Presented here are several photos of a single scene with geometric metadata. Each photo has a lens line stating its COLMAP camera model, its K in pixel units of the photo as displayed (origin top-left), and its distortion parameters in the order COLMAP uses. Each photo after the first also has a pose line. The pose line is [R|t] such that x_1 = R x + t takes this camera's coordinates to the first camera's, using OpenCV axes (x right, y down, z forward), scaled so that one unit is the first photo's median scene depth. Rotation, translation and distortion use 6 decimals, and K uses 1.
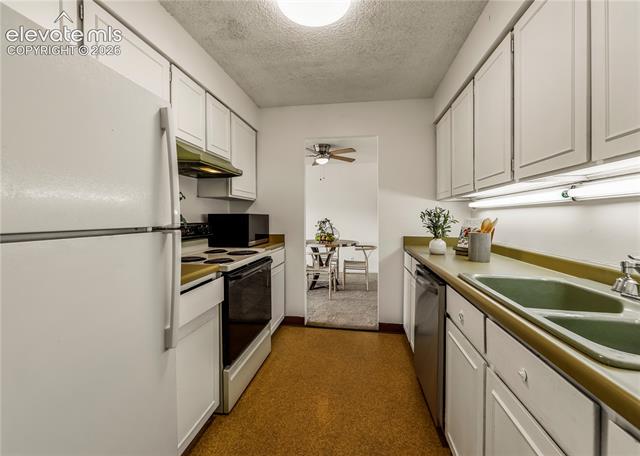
lens RADIAL K [[280.1, 0, 304.0], [0, 280.1, 220.2], [0, 0, 1]] dist [0.000059, -0.000400]
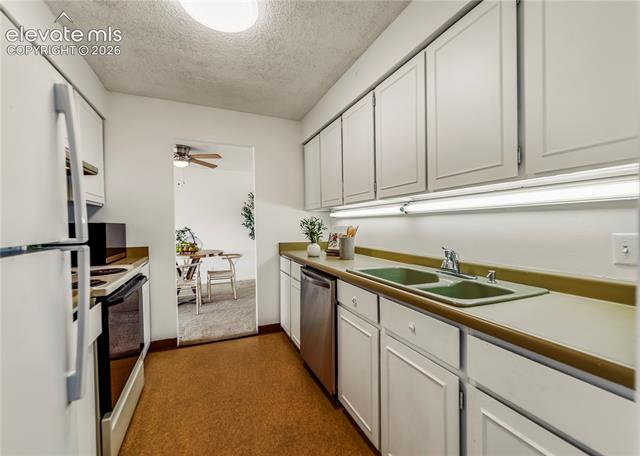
lens RADIAL K [[280.1, 0, 320.3], [0, 280.1, 227.9], [0, 0, 1]] dist [0.000059, -0.000400]
pose [[0.834517, -0.014550, 0.550790, -0.151732], [0.014605, 0.999884, 0.004286, -0.003564], [-0.550788, 0.004467, 0.834633, -0.004570]]
